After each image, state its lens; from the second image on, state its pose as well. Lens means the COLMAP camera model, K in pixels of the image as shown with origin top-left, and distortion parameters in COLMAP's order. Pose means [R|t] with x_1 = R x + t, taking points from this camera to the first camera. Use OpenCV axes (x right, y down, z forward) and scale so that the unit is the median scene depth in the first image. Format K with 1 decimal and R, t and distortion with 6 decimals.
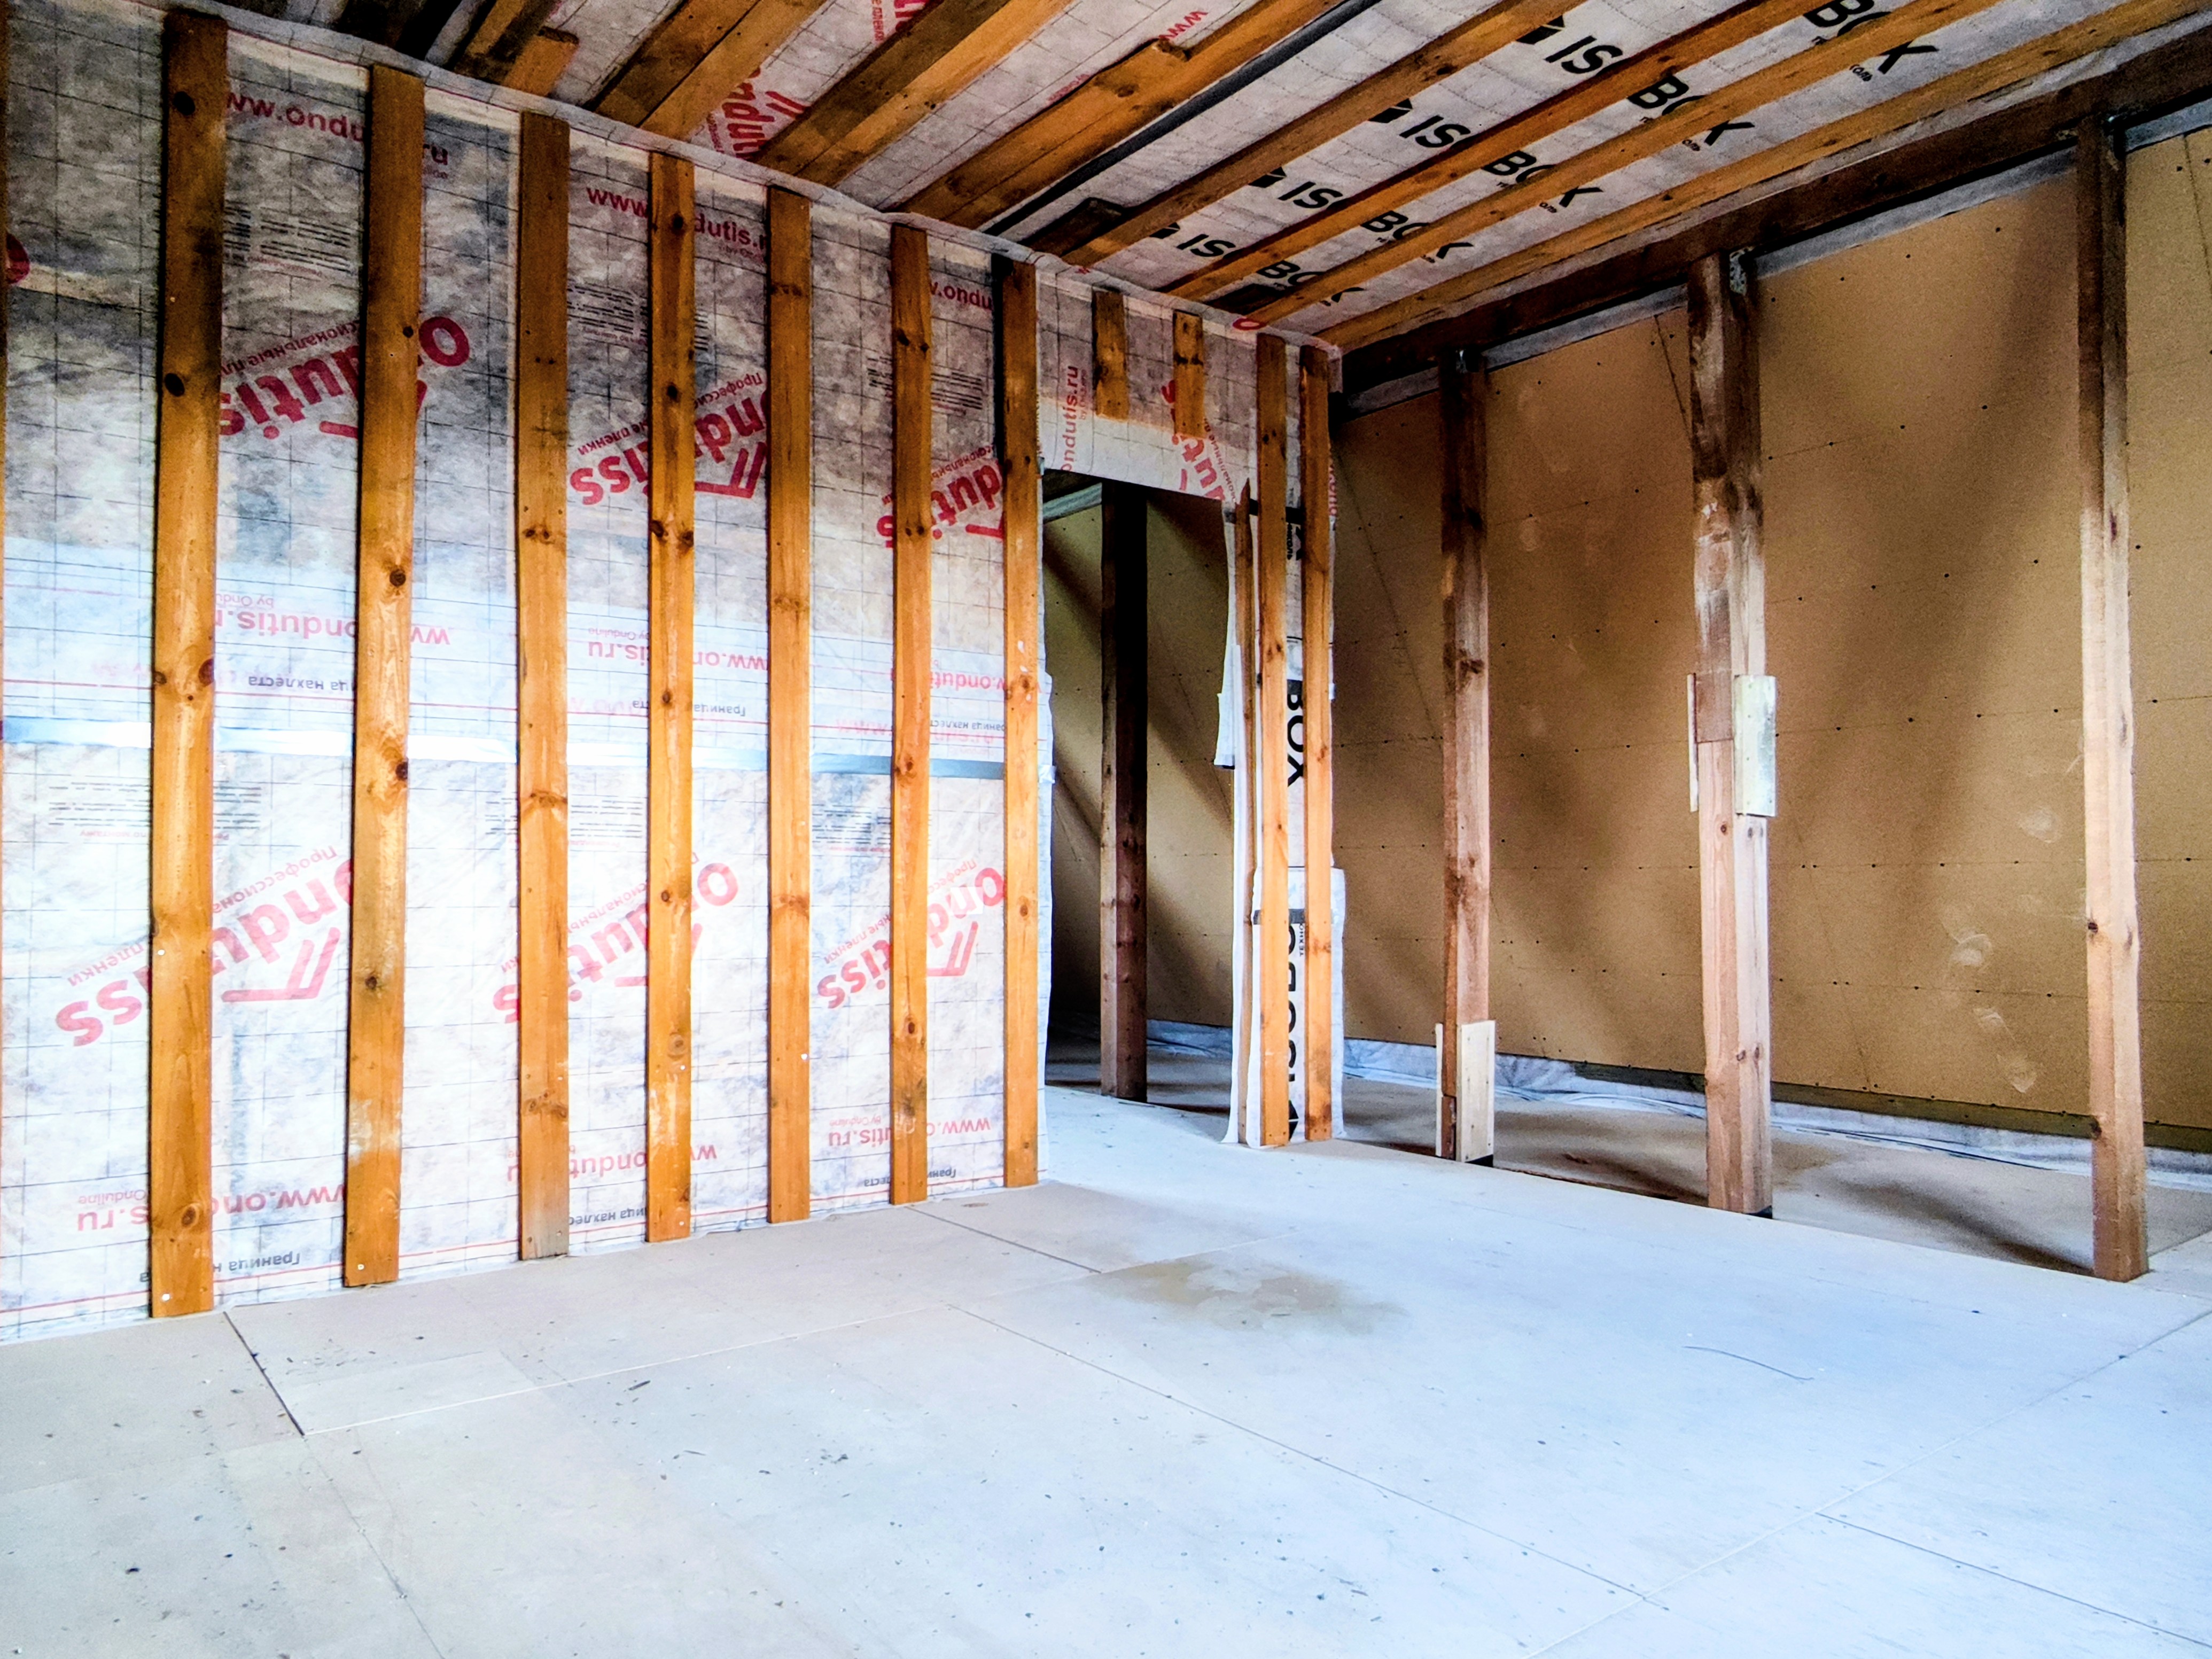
lens RADIAL K [[1529.7, 0, 1118.5], [0, 1529.7, 848.5], [0, 0, 1]] dist [0.002638, 0.001925]
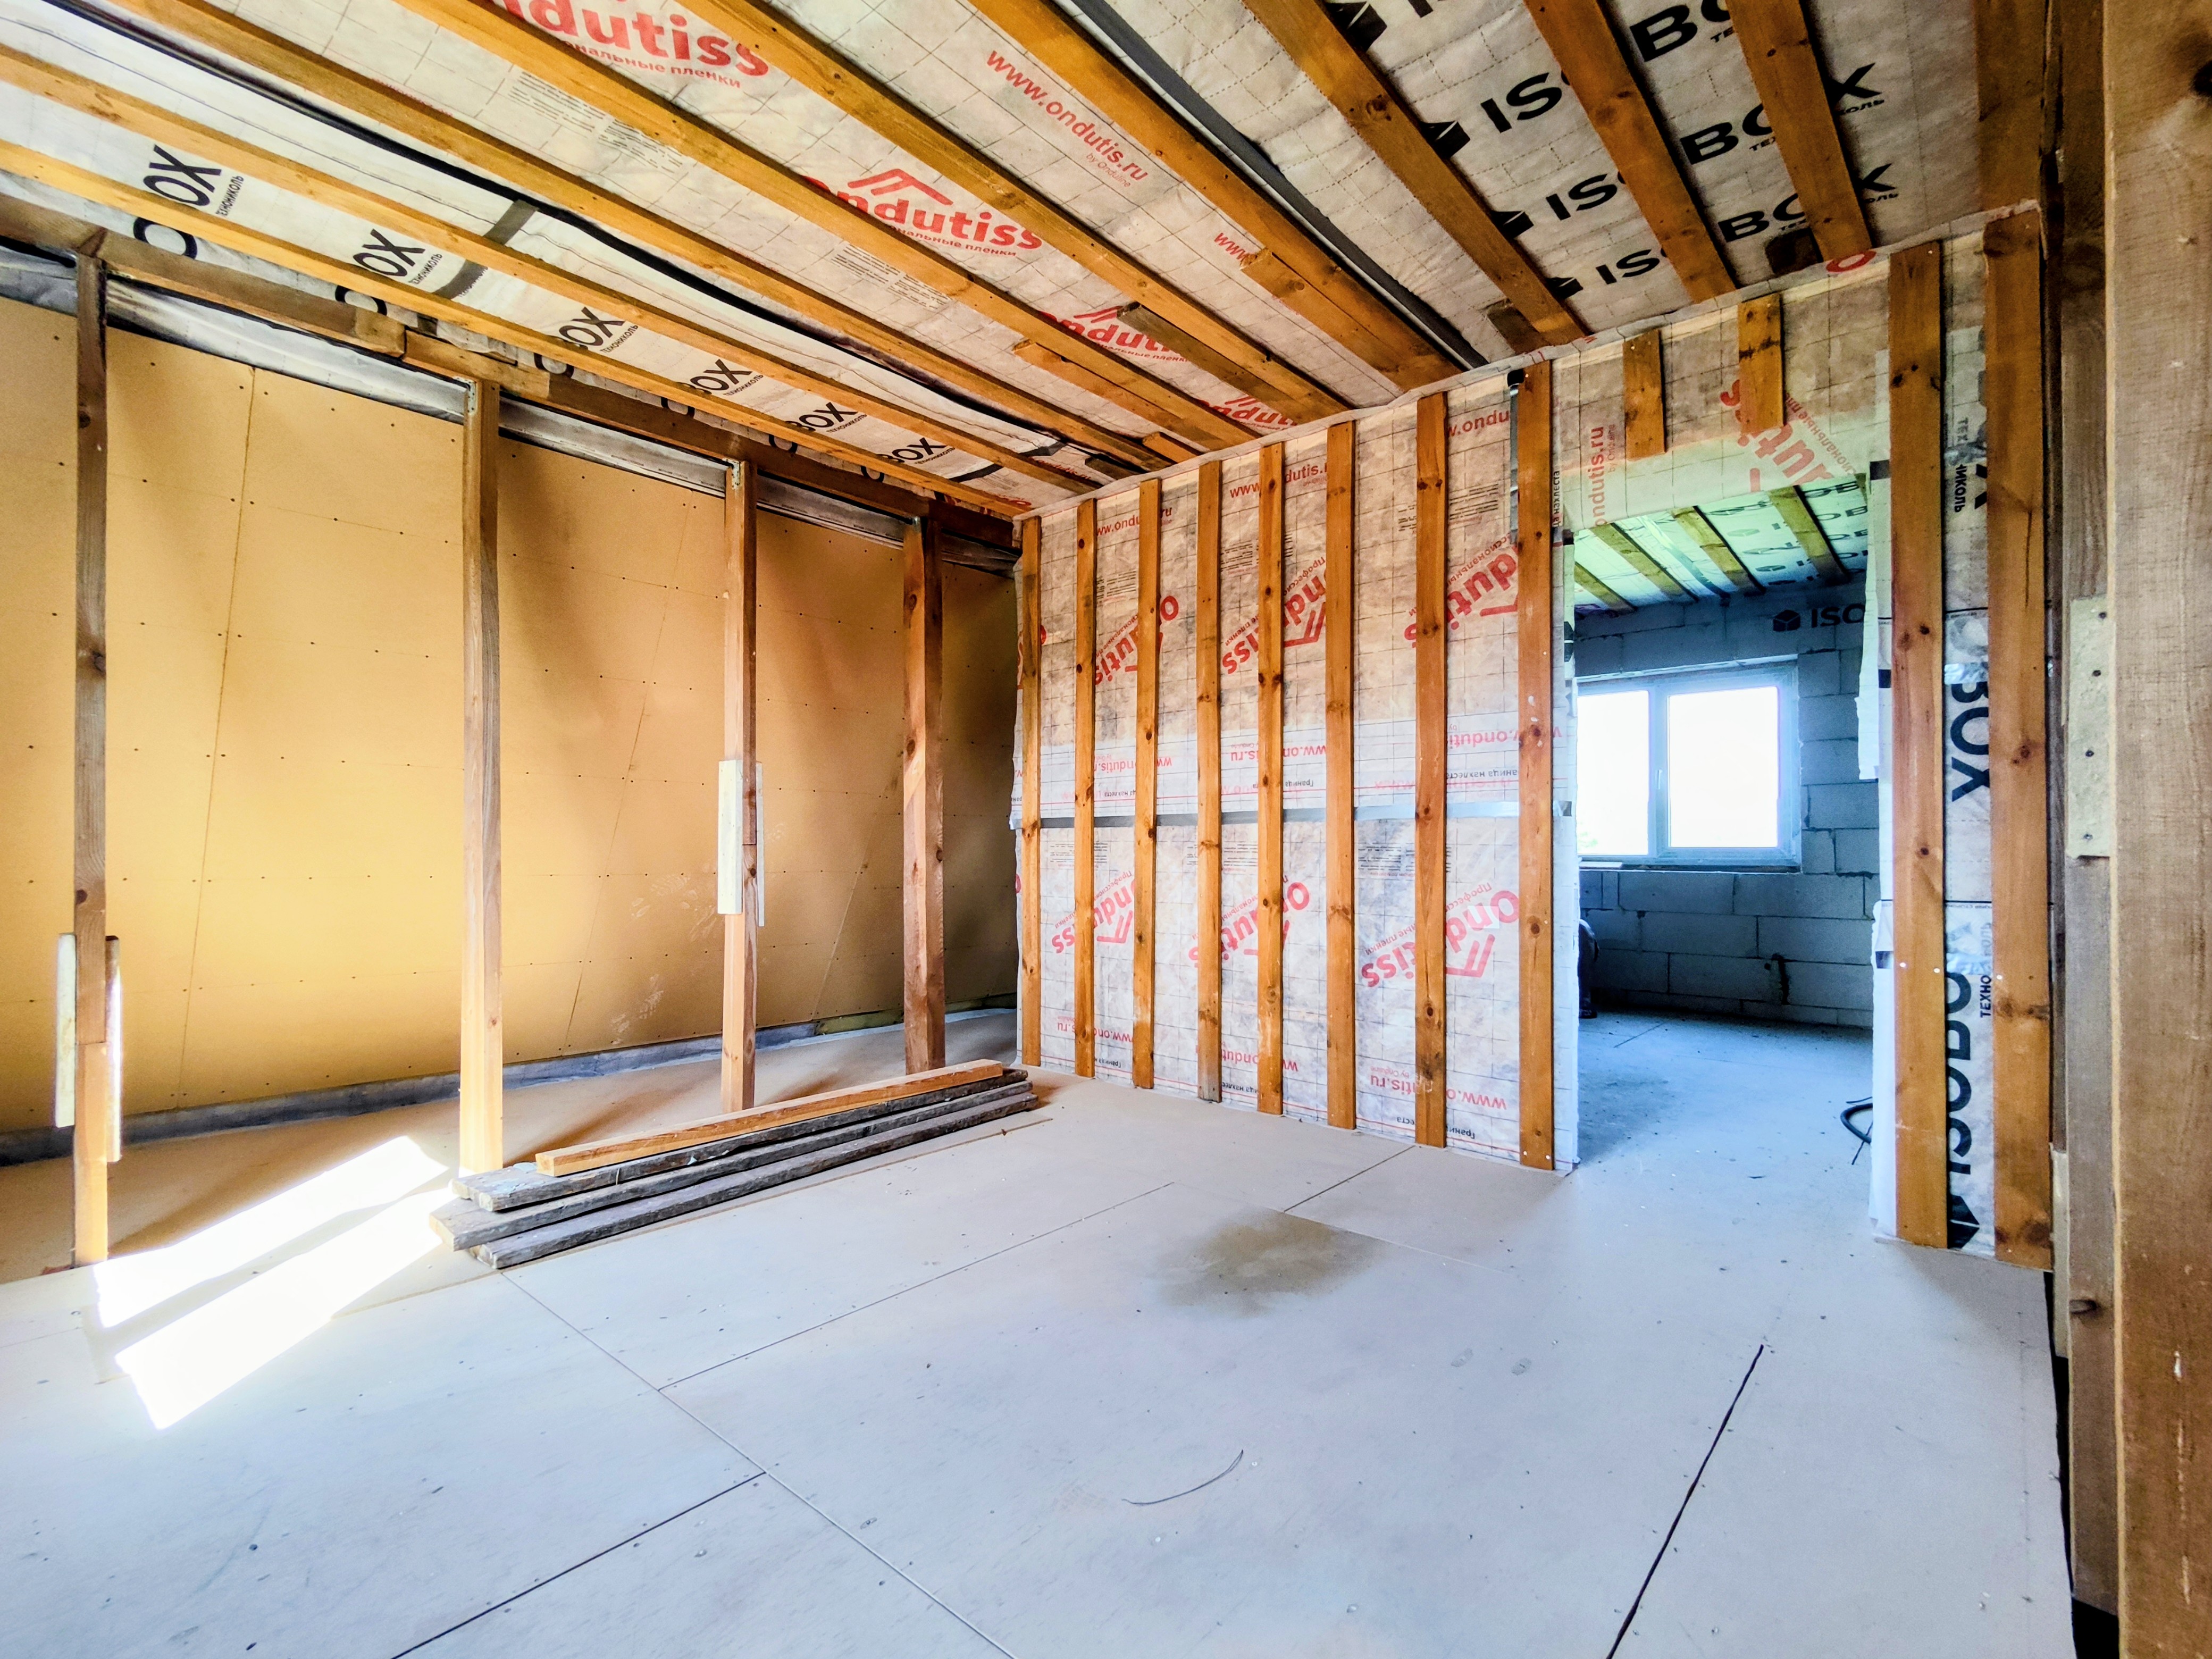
lens RADIAL K [[1019.5, 0, 1107.5], [0, 1019.5, 834.7], [0, 0, 1]] dist [0.004538, 0.000705]
pose [[0.184382, -0.009906, -0.982805, 0.691758], [0.019647, 0.999787, -0.006391, -0.034667], [0.982658, -0.018131, 0.184537, 0.590160]]
